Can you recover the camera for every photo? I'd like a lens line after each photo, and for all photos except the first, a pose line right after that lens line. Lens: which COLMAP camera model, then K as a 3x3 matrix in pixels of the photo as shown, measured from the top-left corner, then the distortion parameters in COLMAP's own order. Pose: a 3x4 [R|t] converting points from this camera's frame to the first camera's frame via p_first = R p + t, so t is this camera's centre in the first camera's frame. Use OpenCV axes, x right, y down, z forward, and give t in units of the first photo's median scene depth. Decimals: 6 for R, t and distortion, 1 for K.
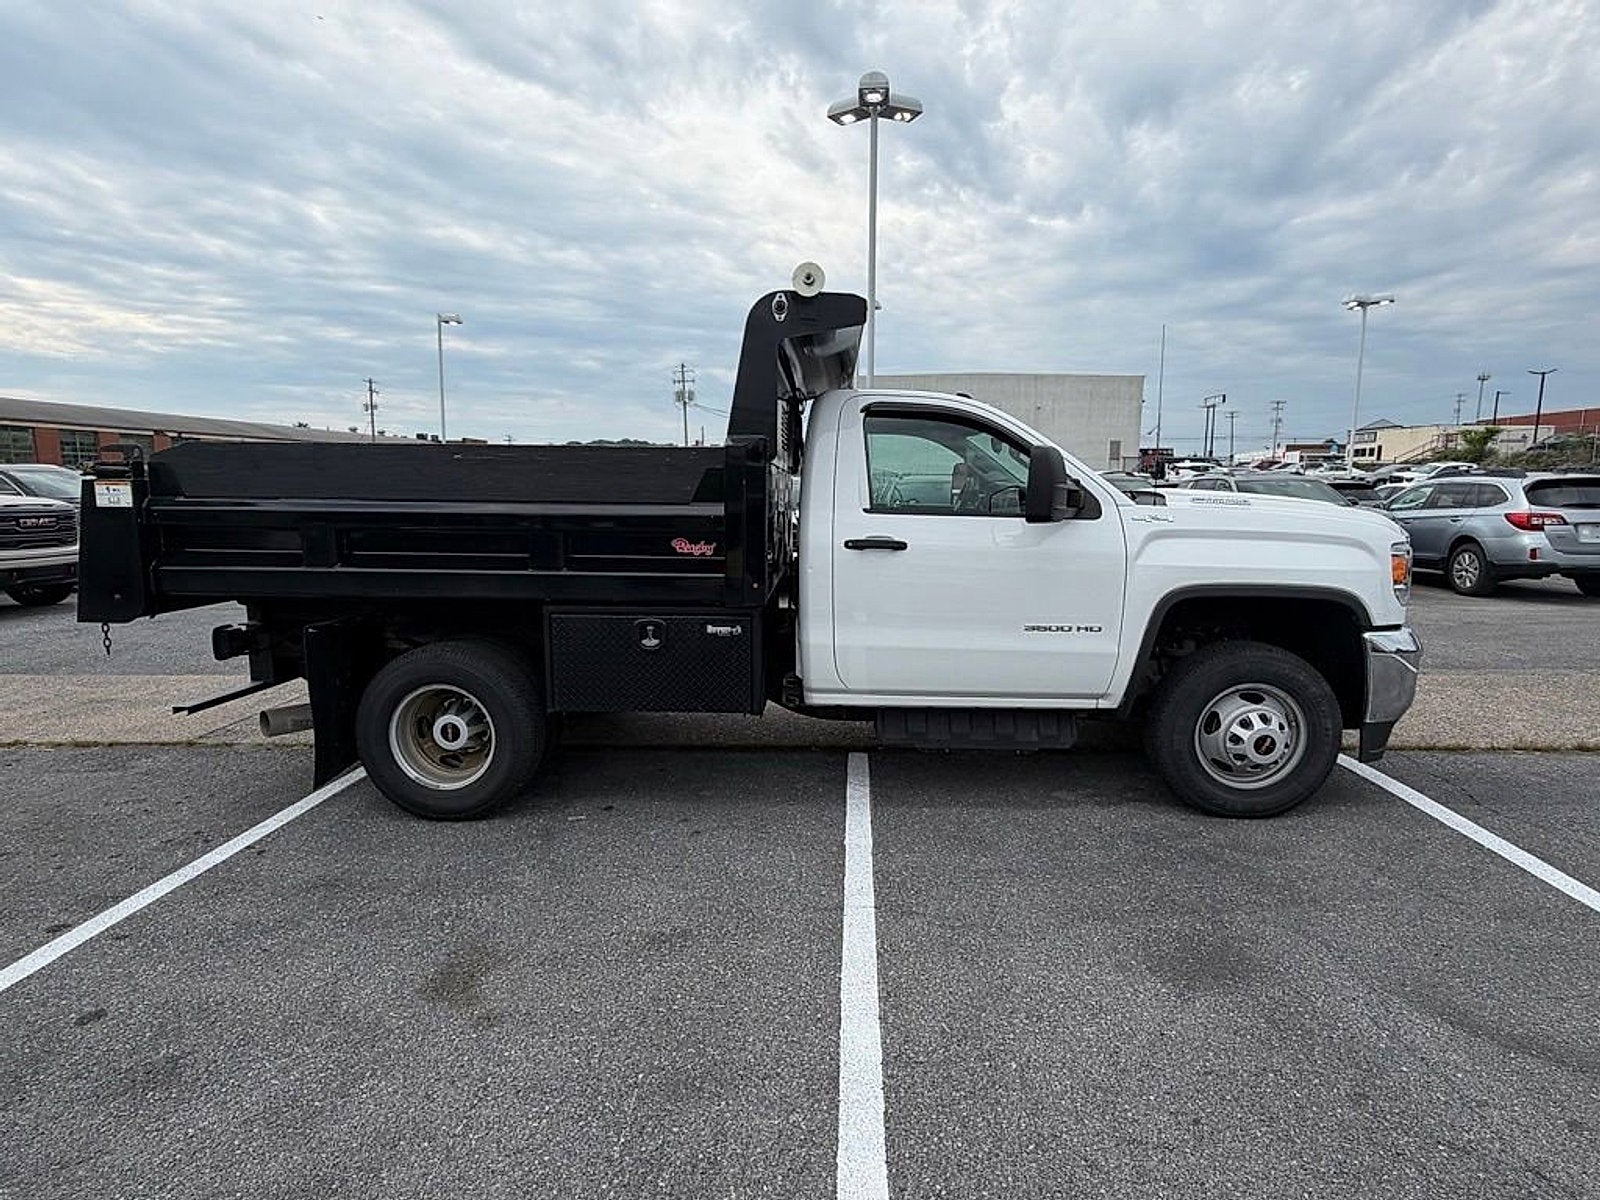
lens RADIAL K [[832.3, 0, 805.4], [0, 832.3, 605.5], [0, 0, 1]] dist [0.000185, -0.001133]
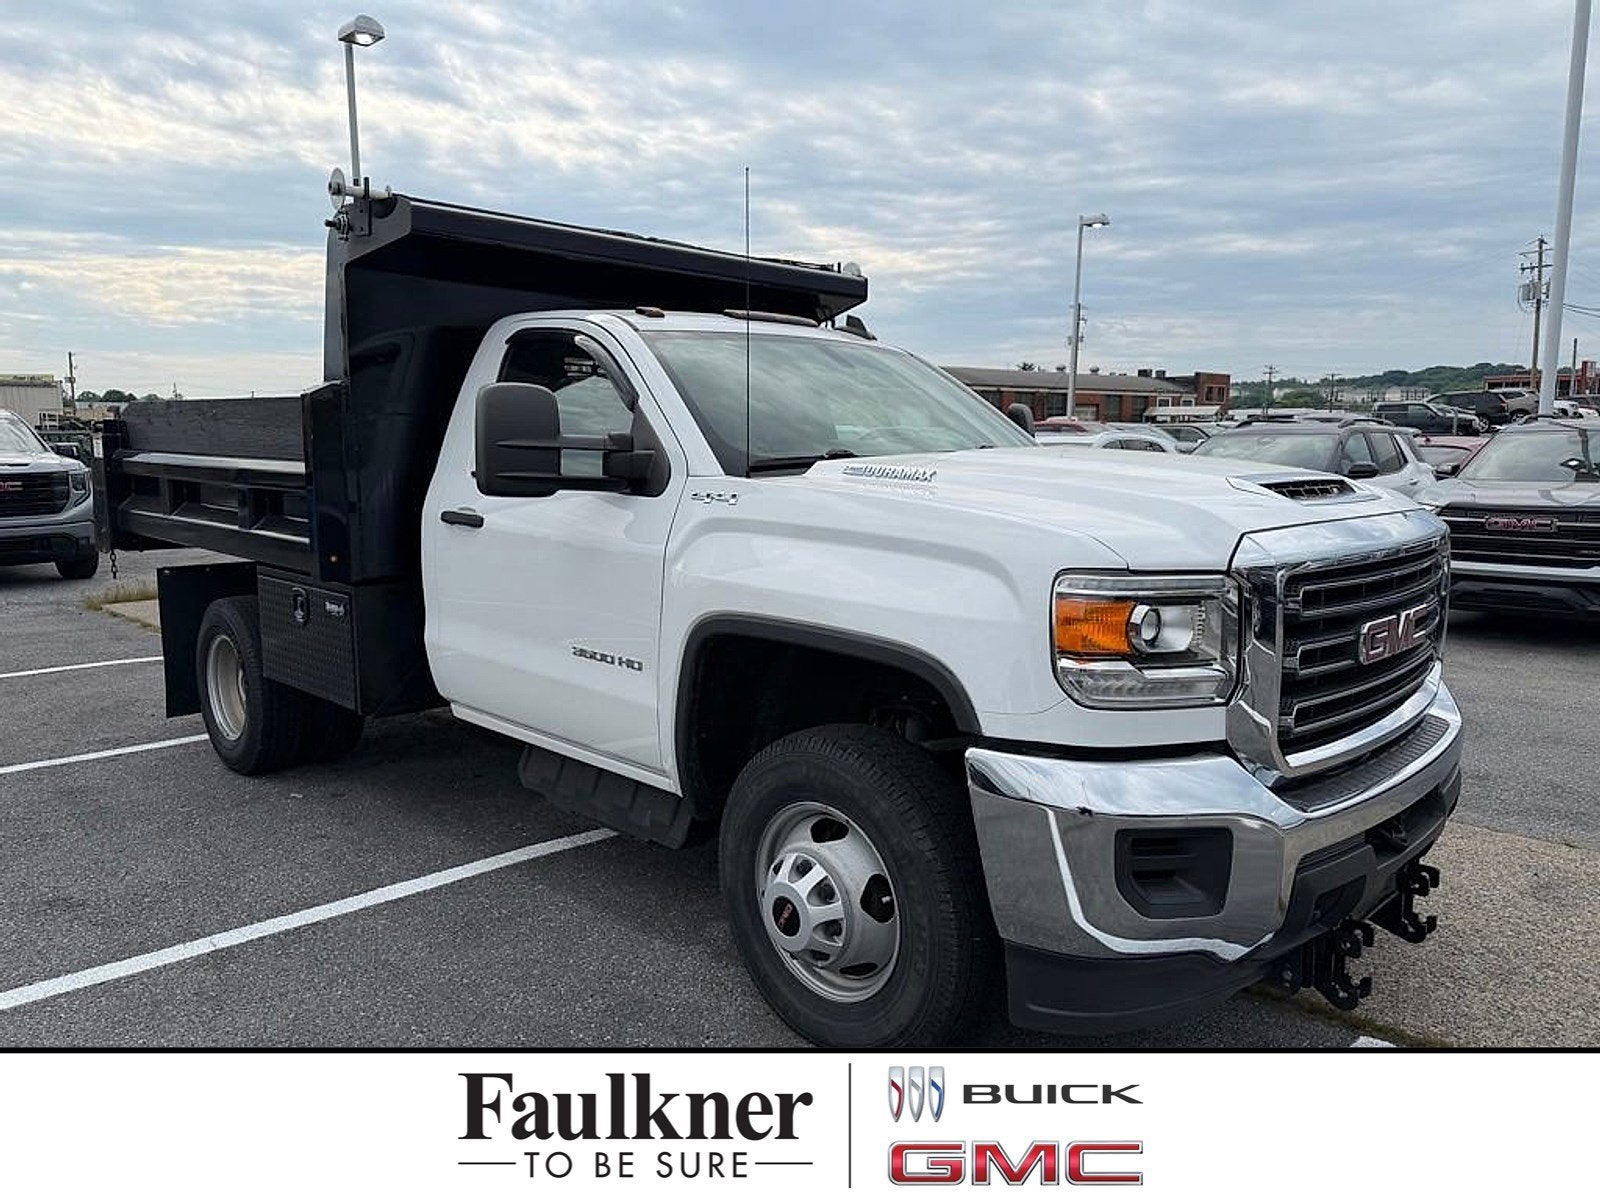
lens RADIAL K [[1141.3, 0, 800.0], [0, 1141.3, 600.0], [0, 0, 1]] dist [0.045568, -0.071565]
pose [[0.734866, 0.093808, -0.671693, 1.025261], [-0.095290, 0.994845, 0.034686, -0.064470], [0.671484, 0.038516, 0.740017, 0.432829]]
